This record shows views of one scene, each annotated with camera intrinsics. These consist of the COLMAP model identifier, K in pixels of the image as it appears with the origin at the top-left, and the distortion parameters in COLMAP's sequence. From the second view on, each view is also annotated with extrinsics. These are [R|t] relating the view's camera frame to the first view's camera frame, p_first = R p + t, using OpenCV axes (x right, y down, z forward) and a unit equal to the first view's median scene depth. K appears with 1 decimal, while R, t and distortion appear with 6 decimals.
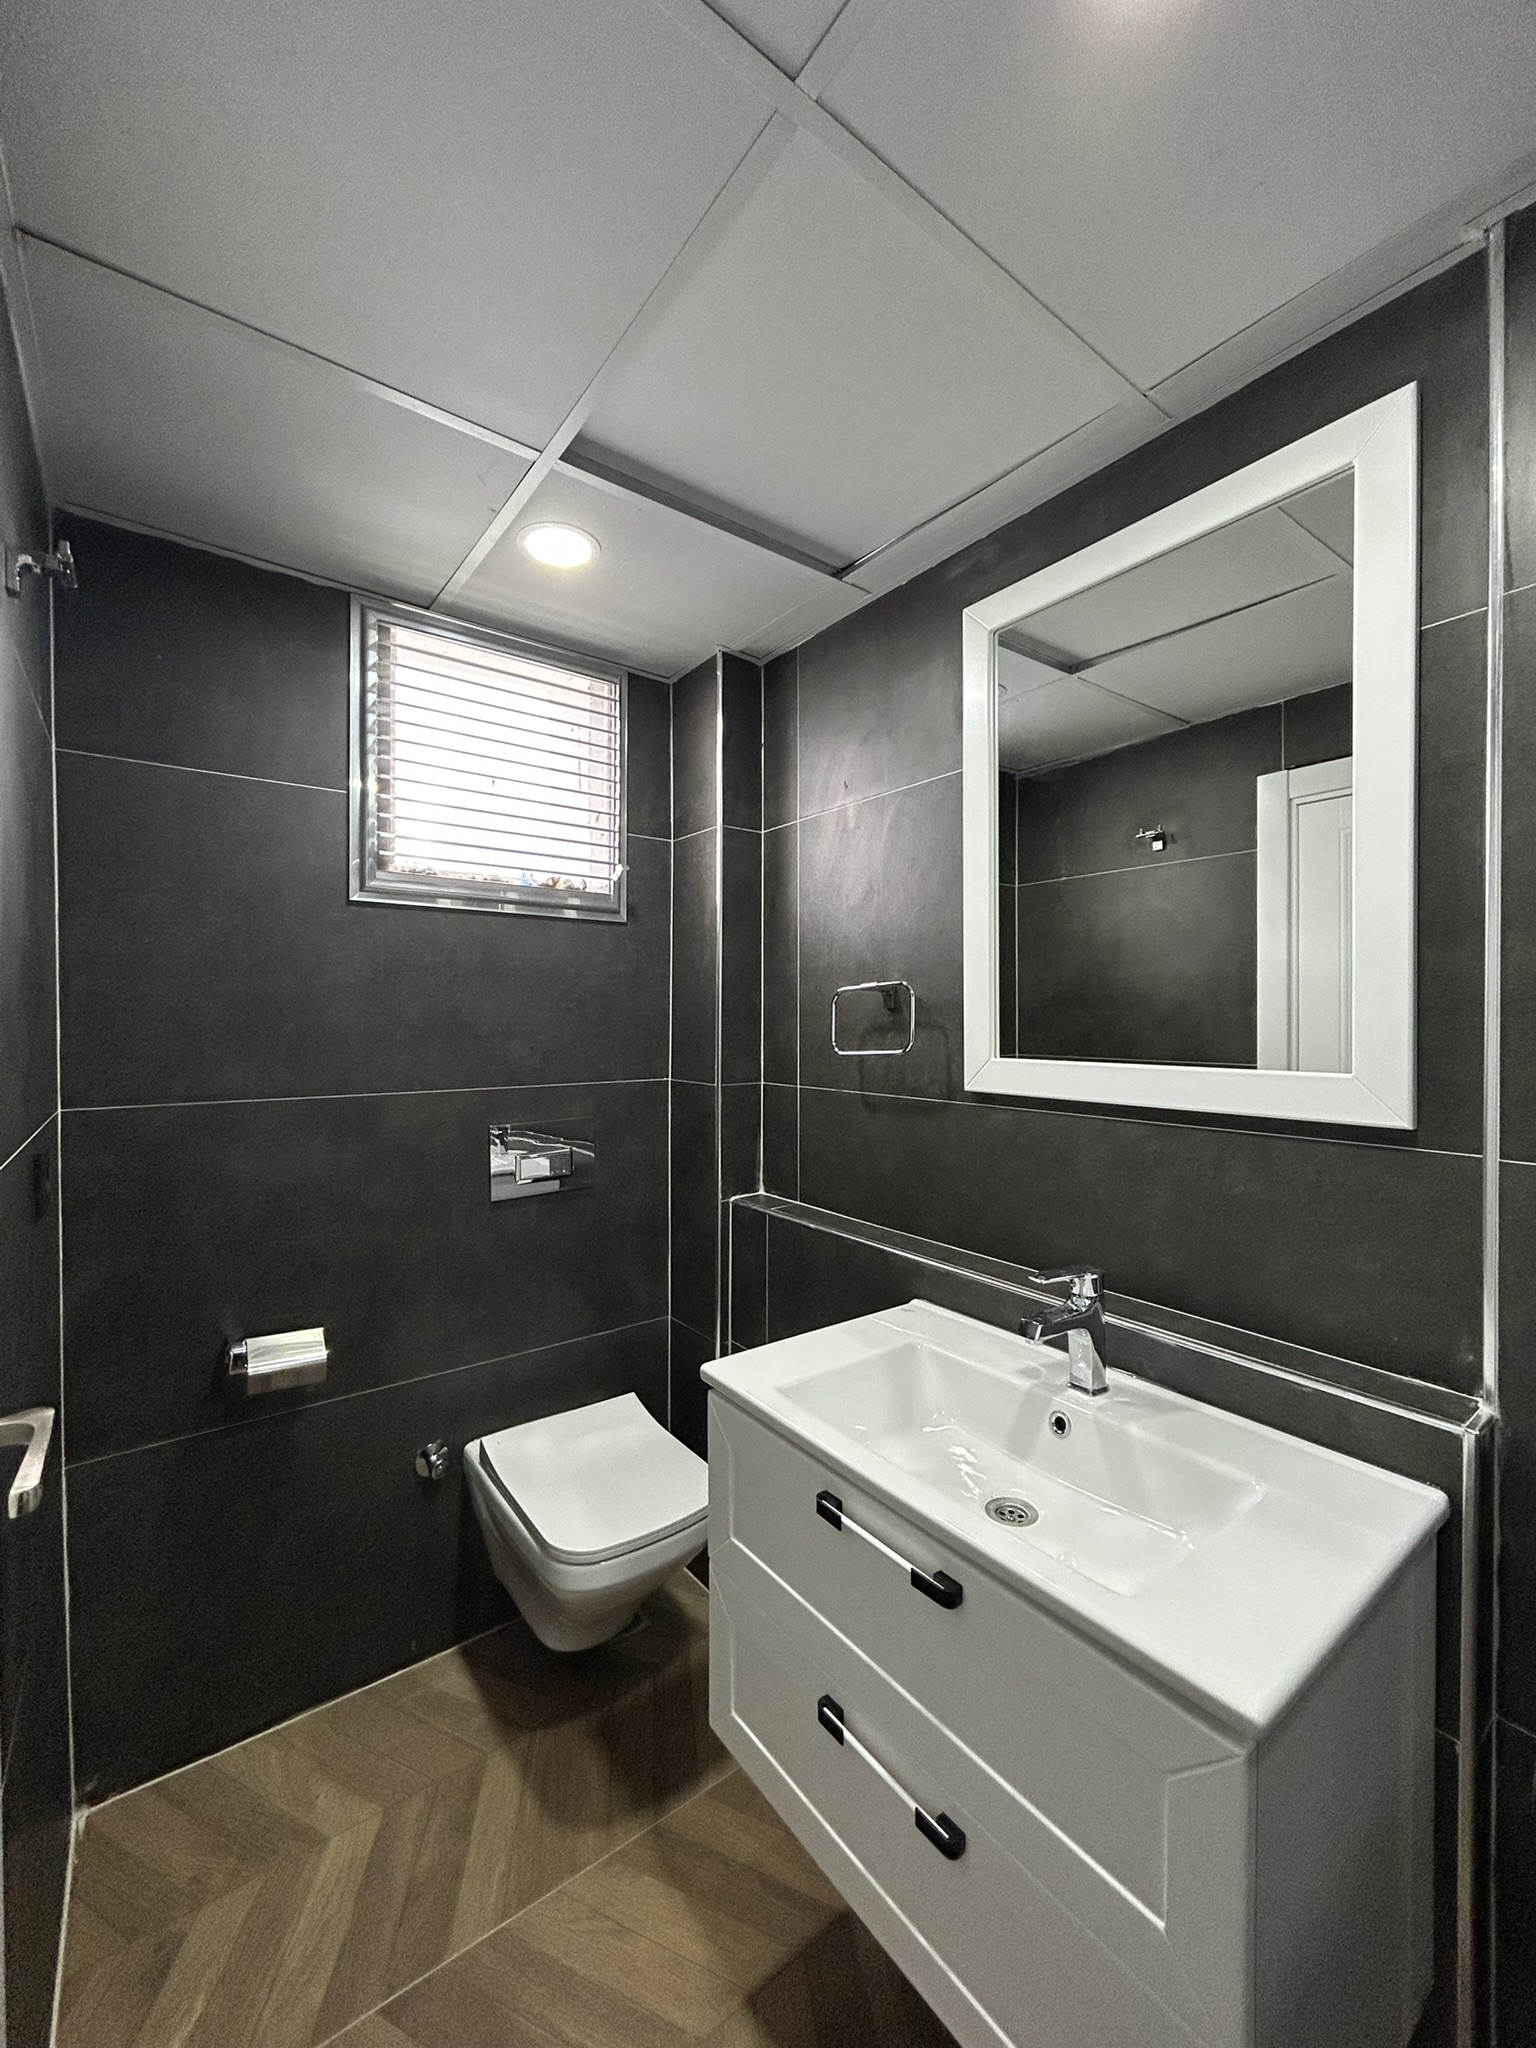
lens RADIAL K [[820.8, 0, 767.0], [0, 820.8, 1020.1], [0, 0, 1]] dist [0.002277, -0.000086]
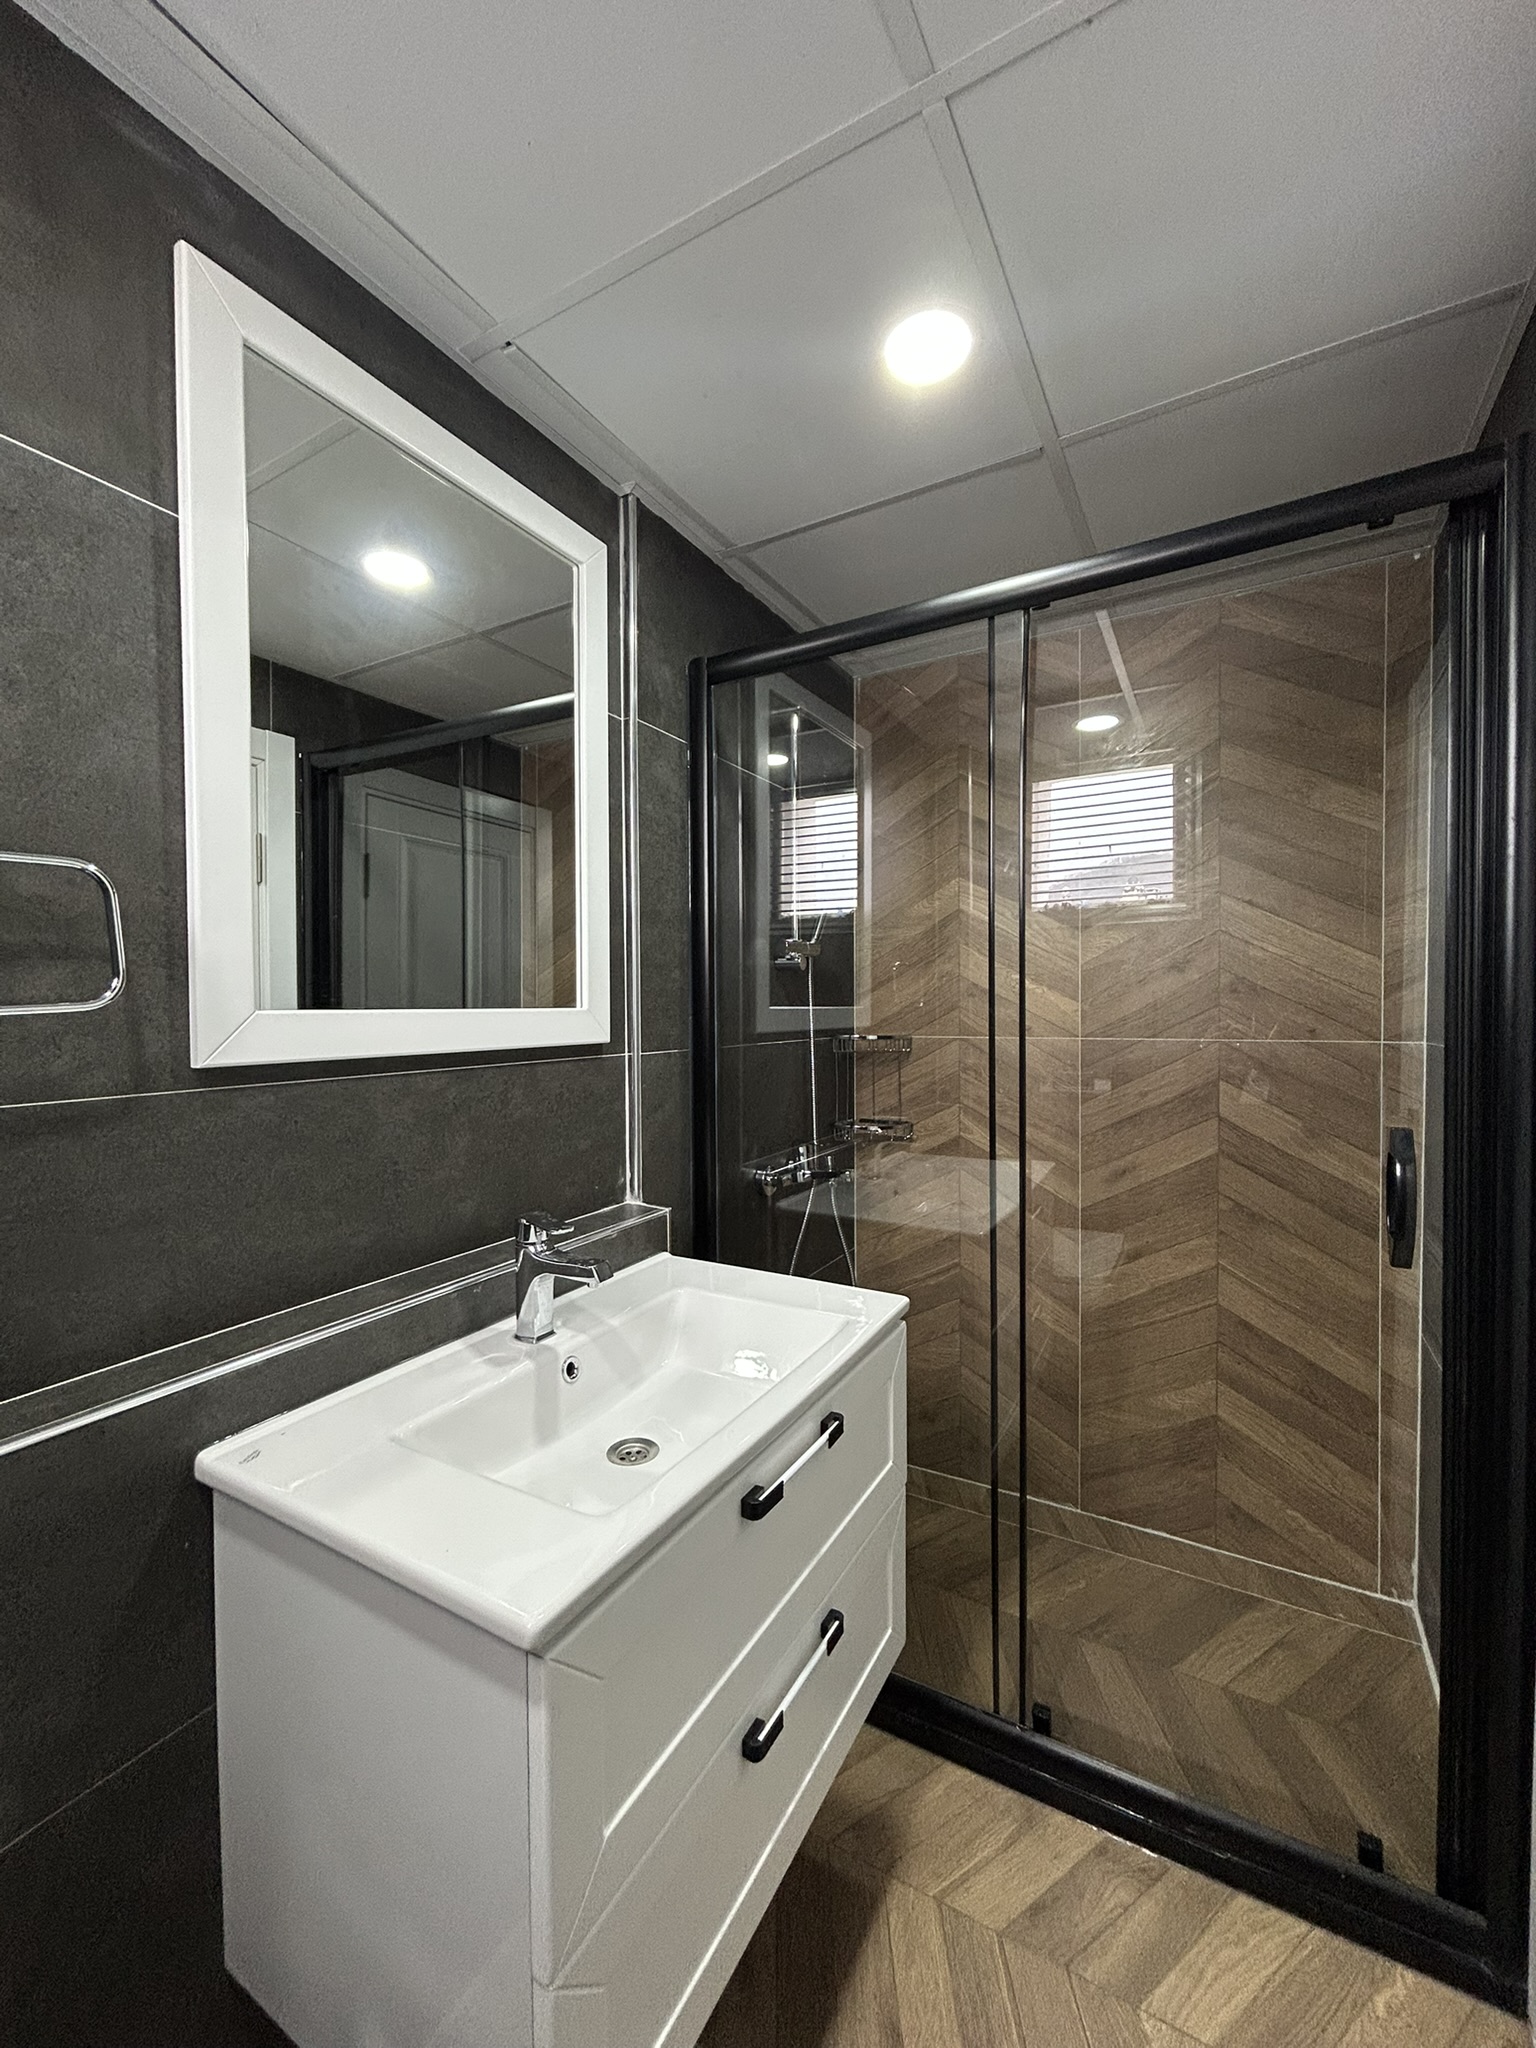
lens RADIAL K [[820.8, 0, 773.3], [0, 820.8, 1020.4], [0, 0, 1]] dist [0.002277, -0.000086]
pose [[-0.387511, -0.011215, 0.921797, -0.571090], [0.009676, 0.999821, 0.016232, 0.055741], [-0.921814, 0.015209, -0.387333, 1.034209]]
